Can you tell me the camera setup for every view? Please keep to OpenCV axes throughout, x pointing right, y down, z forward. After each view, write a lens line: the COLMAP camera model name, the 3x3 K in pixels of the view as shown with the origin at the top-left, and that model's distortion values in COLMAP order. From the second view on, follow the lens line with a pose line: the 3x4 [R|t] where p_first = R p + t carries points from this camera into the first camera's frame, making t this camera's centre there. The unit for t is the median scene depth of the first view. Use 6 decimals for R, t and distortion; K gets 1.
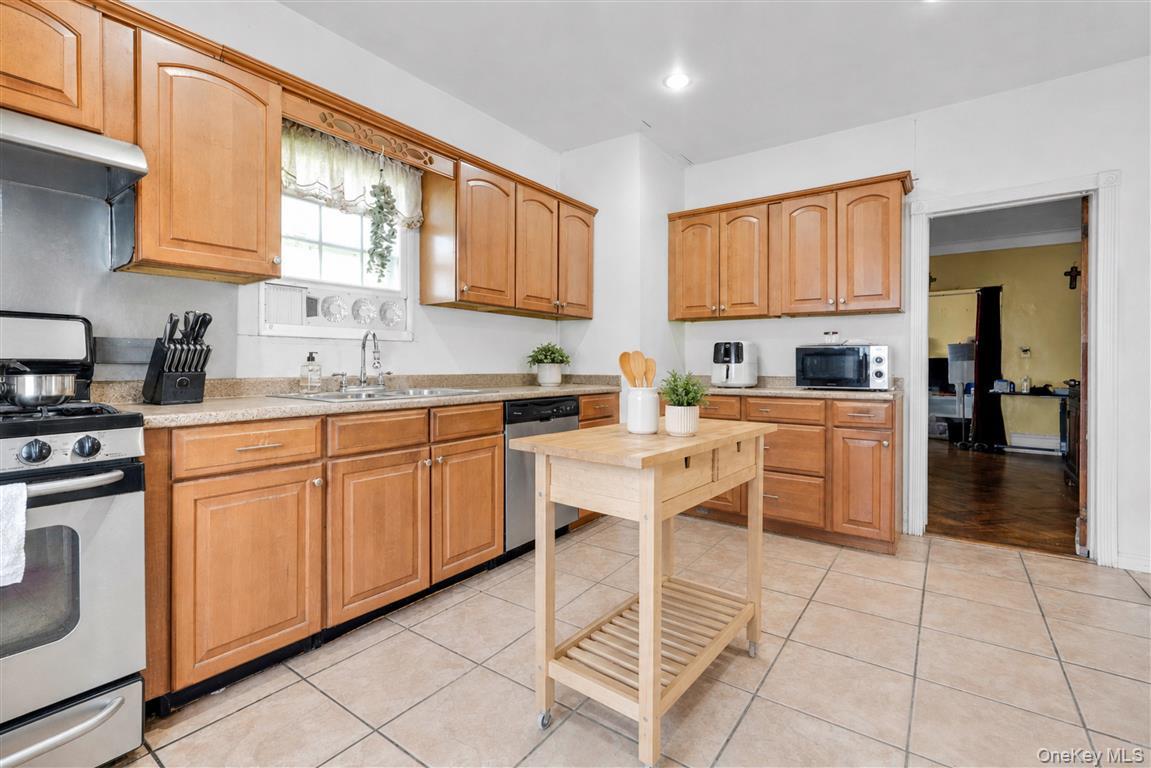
lens RADIAL K [[528.0, 0, 572.0], [0, 528.0, 379.1], [0, 0, 1]] dist [0.002026, 0.000337]
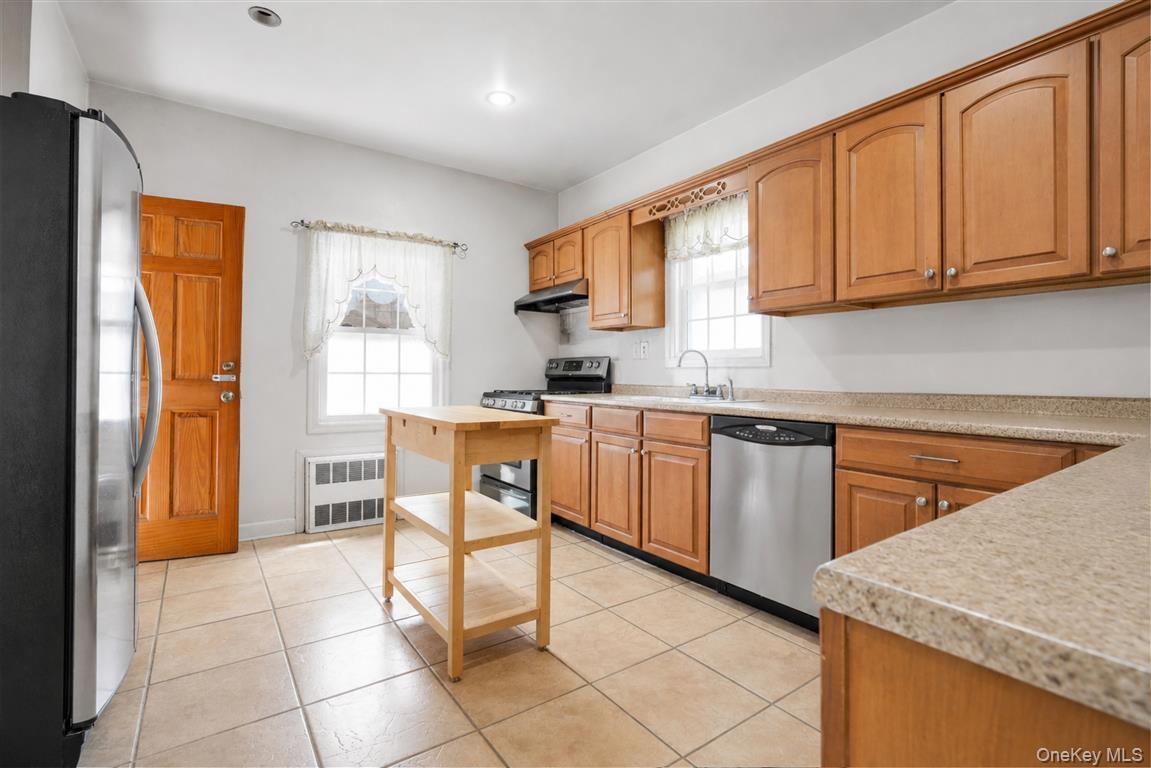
lens RADIAL K [[528.0, 0, 572.0], [0, 528.0, 379.1], [0, 0, 1]] dist [0.002026, 0.000337]
pose [[-0.300761, 0.001201, -0.953699, 0.875592], [-0.032732, 0.999397, 0.011581, -0.025508], [0.953138, 0.034699, -0.300540, 1.075241]]
